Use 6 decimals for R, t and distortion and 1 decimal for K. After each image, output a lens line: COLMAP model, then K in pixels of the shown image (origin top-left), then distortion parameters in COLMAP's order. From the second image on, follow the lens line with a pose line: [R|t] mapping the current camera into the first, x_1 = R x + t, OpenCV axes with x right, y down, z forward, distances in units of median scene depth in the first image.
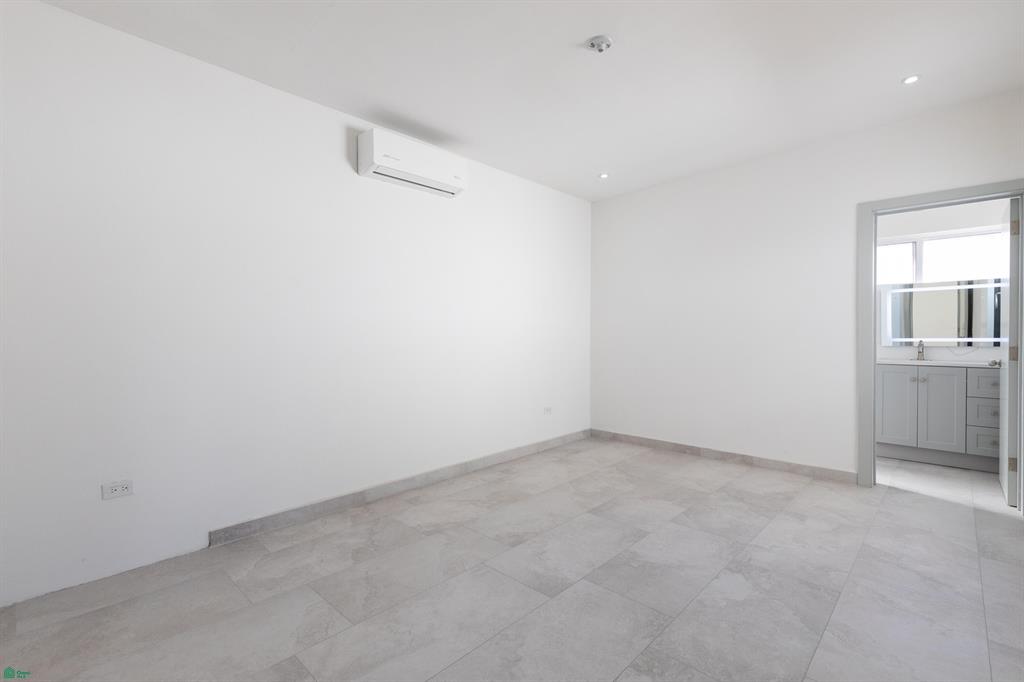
lens RADIAL K [[461.3, 0, 513.6], [0, 461.3, 338.3], [0, 0, 1]] dist [0.004632, -0.000147]
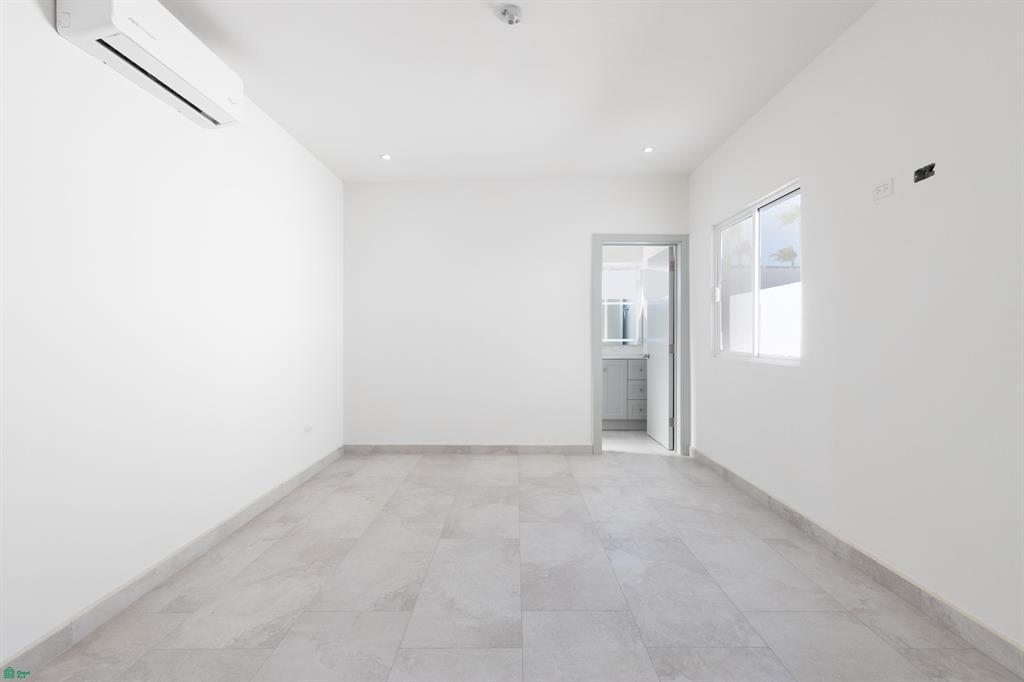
lens RADIAL K [[461.3, 0, 516.5], [0, 461.3, 337.6], [0, 0, 1]] dist [0.004632, -0.000147]
pose [[0.722352, 0.001324, 0.691524, -0.308538], [0.002831, 0.999984, -0.004872, 0.001464], [-0.691519, 0.005477, 0.722337, 0.242143]]
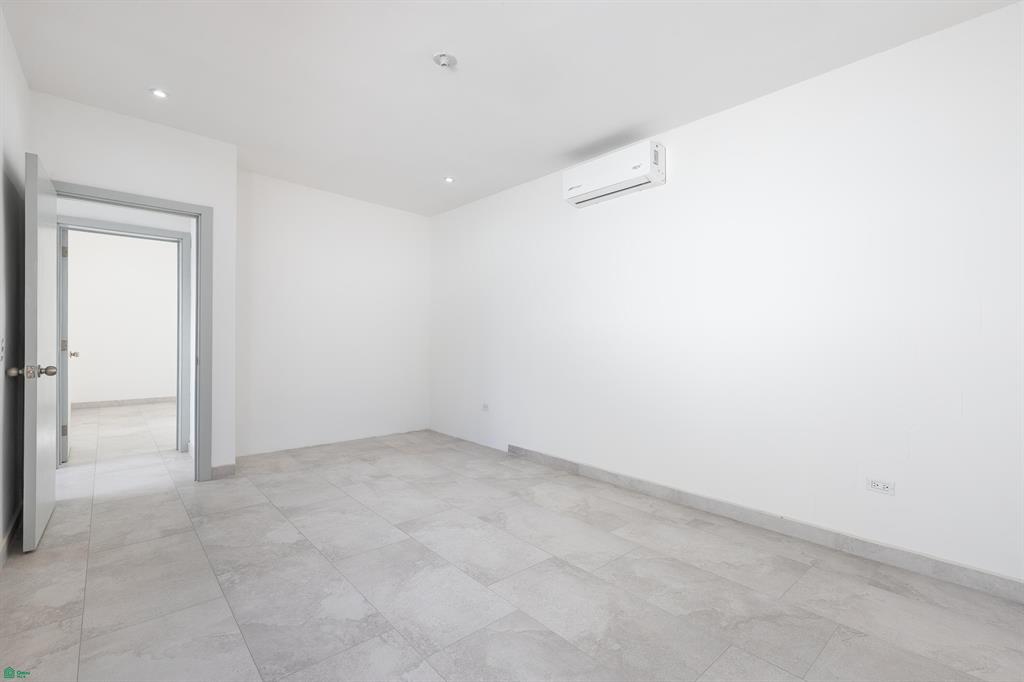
lens RADIAL K [[461.3, 0, 520.2], [0, 461.3, 338.1], [0, 0, 1]] dist [0.004632, -0.000147]
pose [[-0.079798, 0.003628, -0.996804, 0.871966], [-0.015213, 0.999872, 0.004857, -0.006934], [0.996695, 0.015552, -0.079733, 0.901917]]
